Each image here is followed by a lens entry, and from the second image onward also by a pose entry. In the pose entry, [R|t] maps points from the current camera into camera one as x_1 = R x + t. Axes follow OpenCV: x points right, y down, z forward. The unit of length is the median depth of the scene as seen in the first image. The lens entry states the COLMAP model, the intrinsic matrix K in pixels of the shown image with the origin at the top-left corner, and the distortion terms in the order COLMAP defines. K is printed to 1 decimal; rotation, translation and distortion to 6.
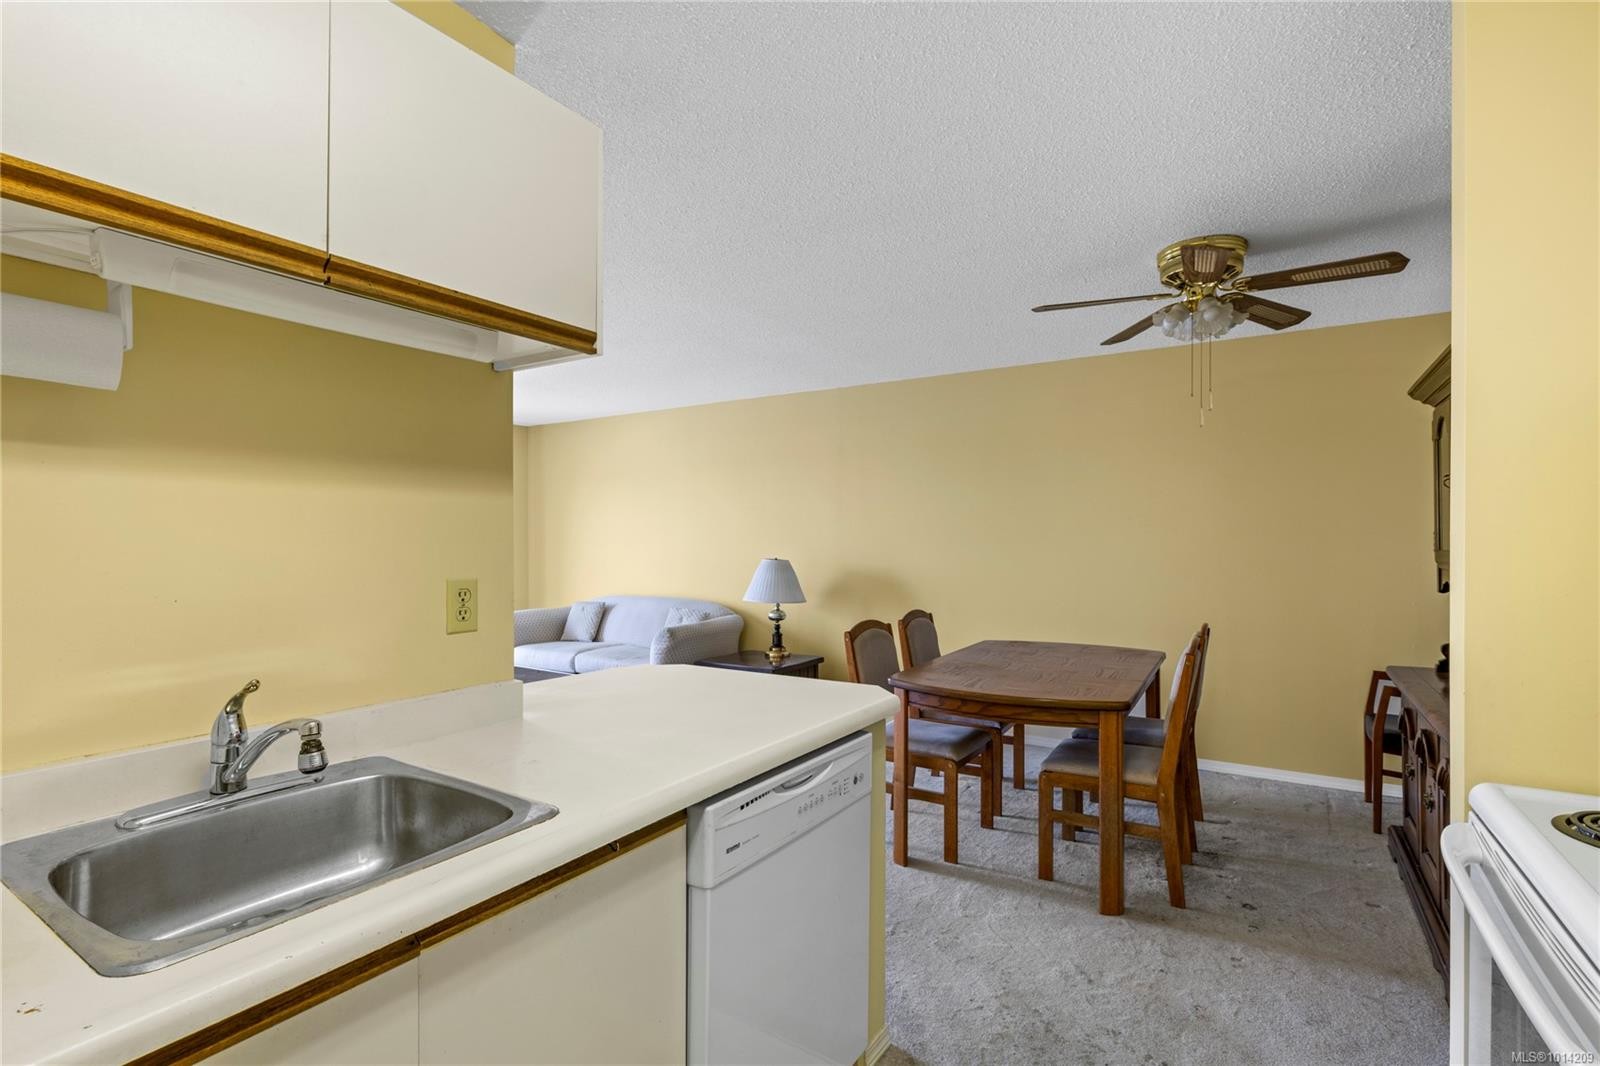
lens RADIAL K [[729.2, 0, 799.5], [0, 729.2, 542.8], [0, 0, 1]] dist [-0.008541, 0.000558]
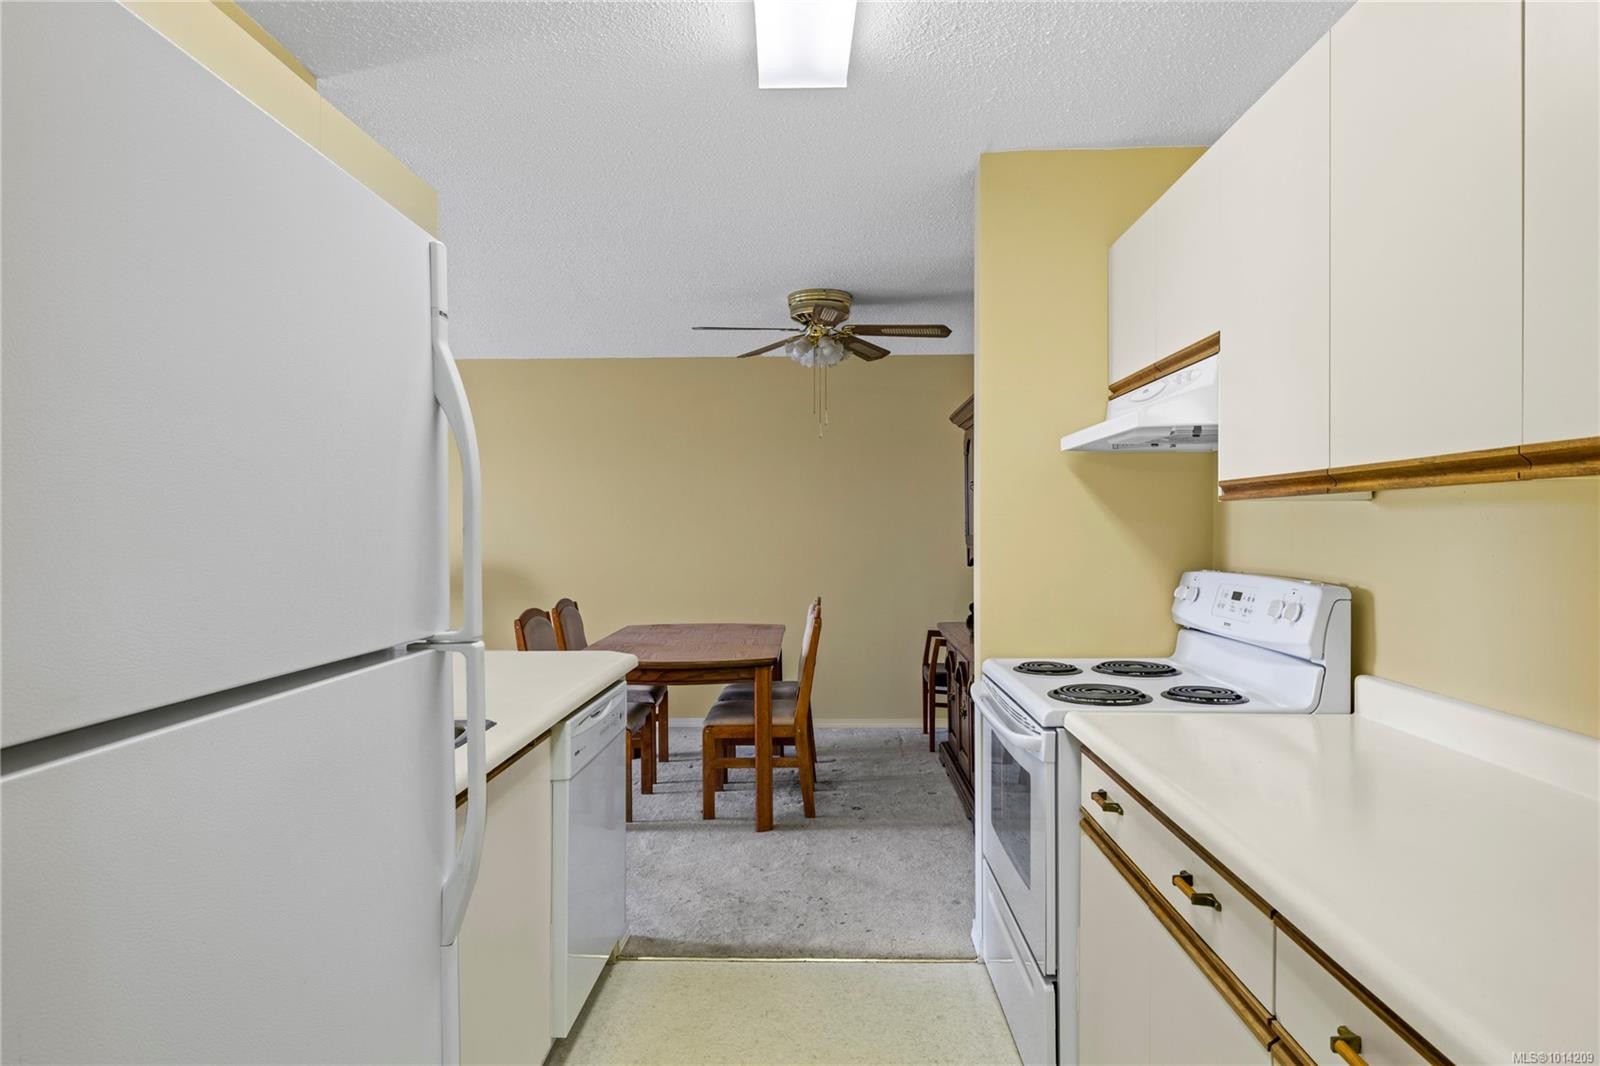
lens RADIAL K [[758.4, 0, 800.0], [0, 758.4, 533.0], [0, 0, 1]] dist [-0.000558, -0.000056]
pose [[0.874672, -0.004923, 0.484690, -0.117069], [0.003913, 0.999988, 0.003096, -0.000331], [-0.484699, -0.000812, 0.874681, -0.130967]]
